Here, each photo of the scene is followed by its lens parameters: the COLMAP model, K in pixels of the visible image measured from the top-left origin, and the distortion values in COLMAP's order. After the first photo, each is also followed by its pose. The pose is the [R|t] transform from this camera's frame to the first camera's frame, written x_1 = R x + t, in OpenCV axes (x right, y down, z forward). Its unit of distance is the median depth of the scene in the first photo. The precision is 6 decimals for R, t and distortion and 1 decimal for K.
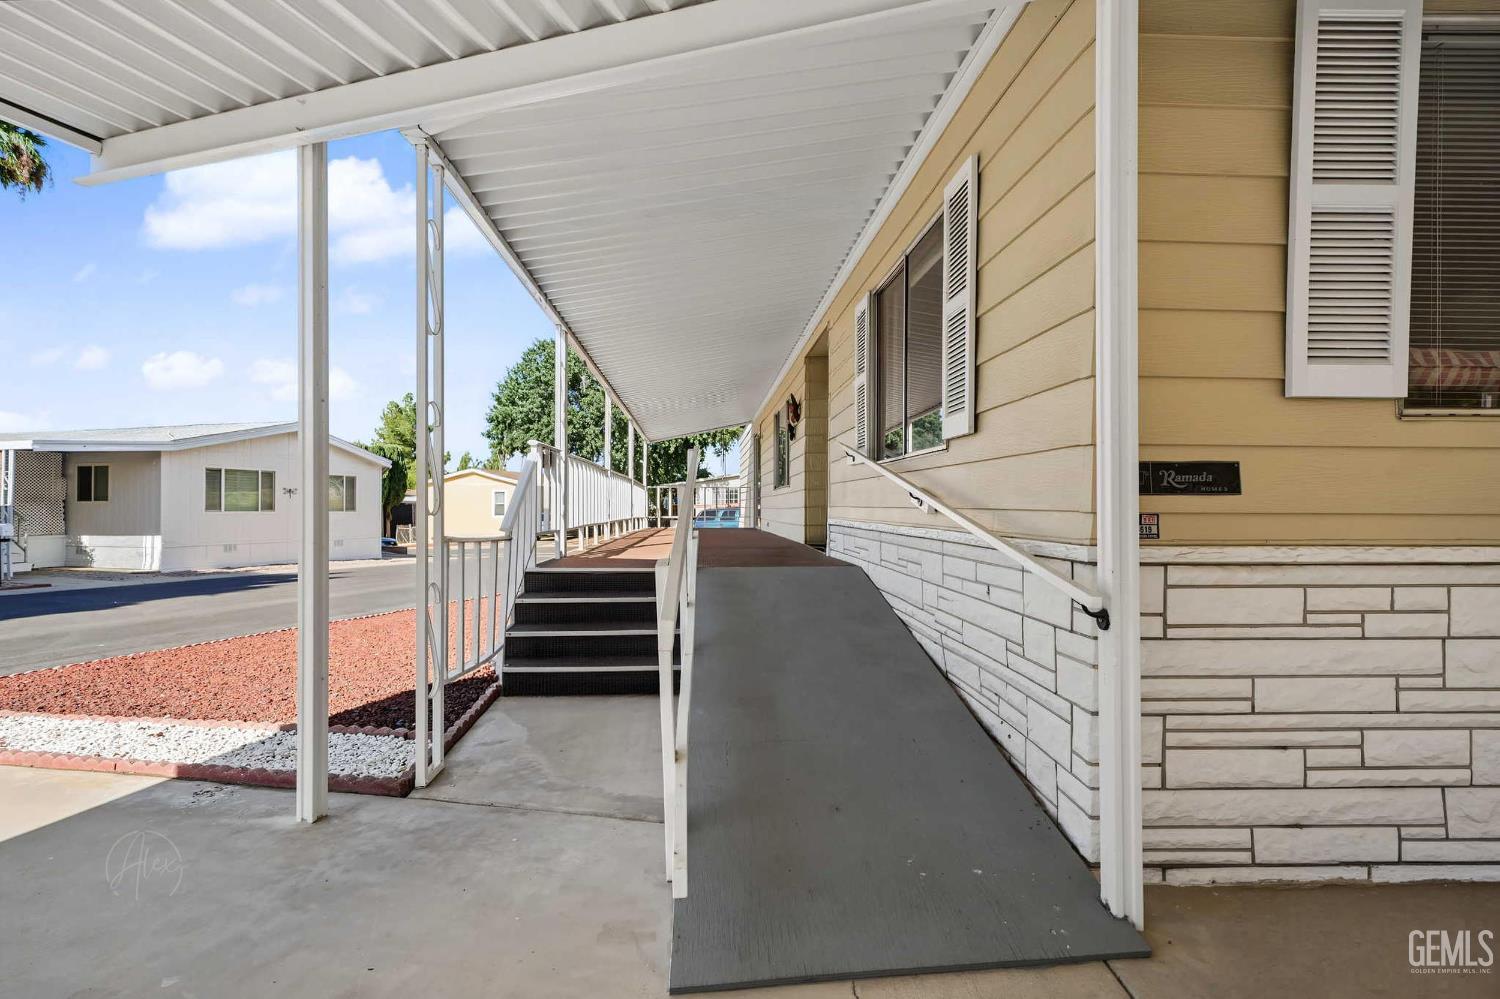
lens RADIAL K [[1117.2, 0, 750.6], [0, 1117.2, 440.4], [0, 0, 1]] dist [-0.000766, -0.000584]
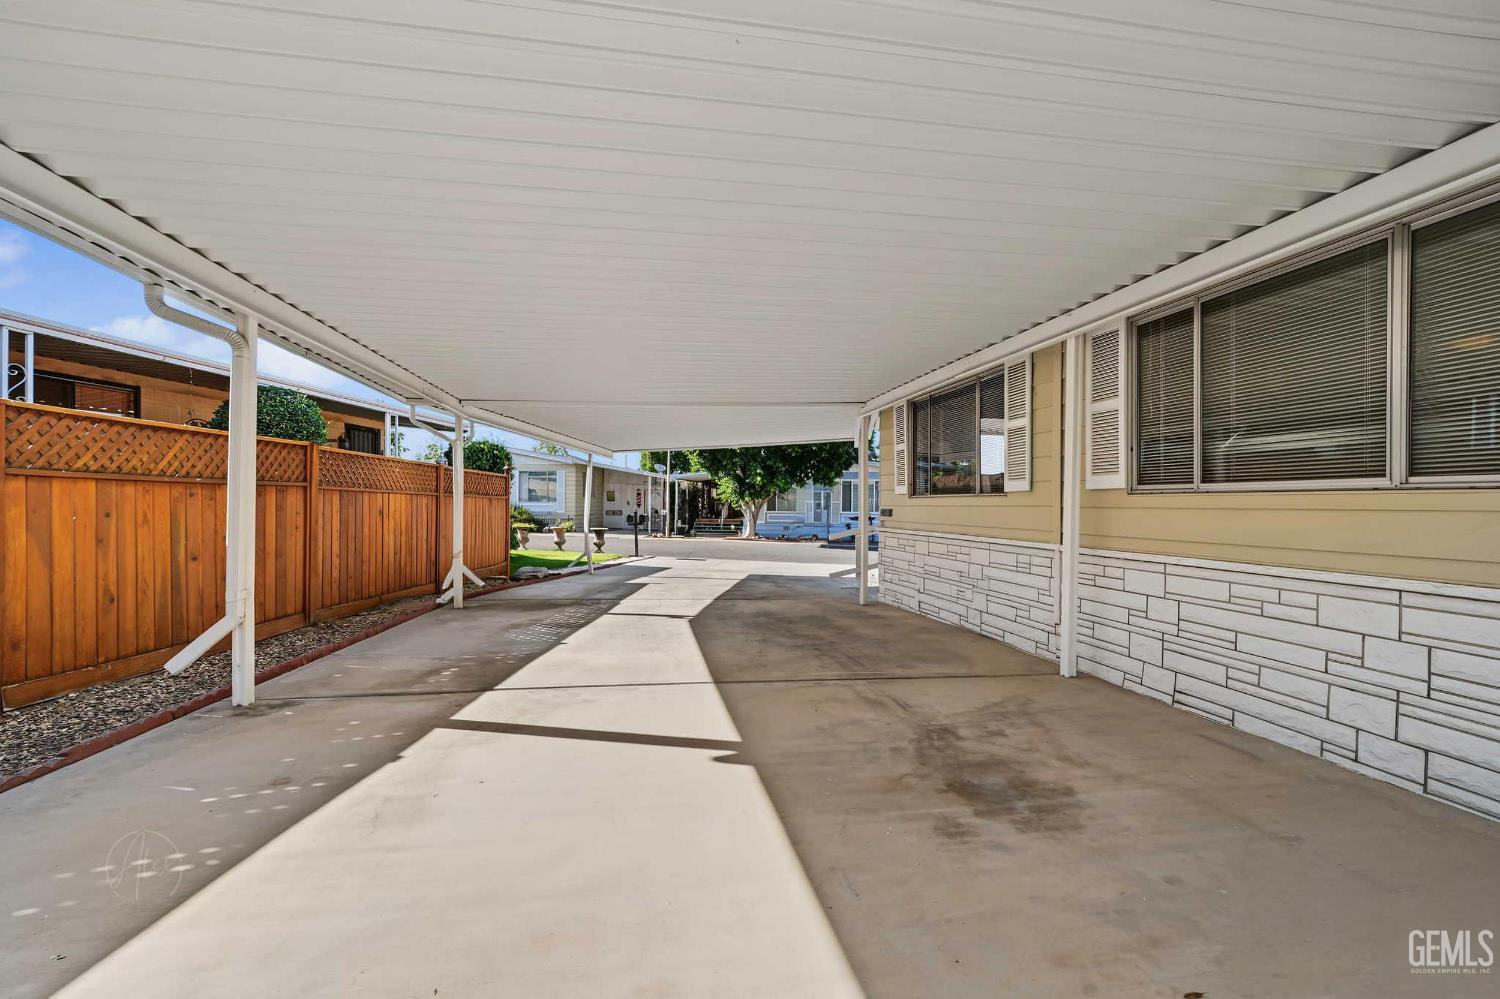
lens RADIAL K [[600.2, 0, 724.6], [0, 600.2, 503.8], [0, 0, 1]] dist [0.000196, 0.000096]
pose [[0.118314, 0.004017, -0.992968, 1.407551], [-0.000657, 0.999992, 0.003967, -0.005942], [0.992976, 0.000183, 0.118315, 0.028915]]
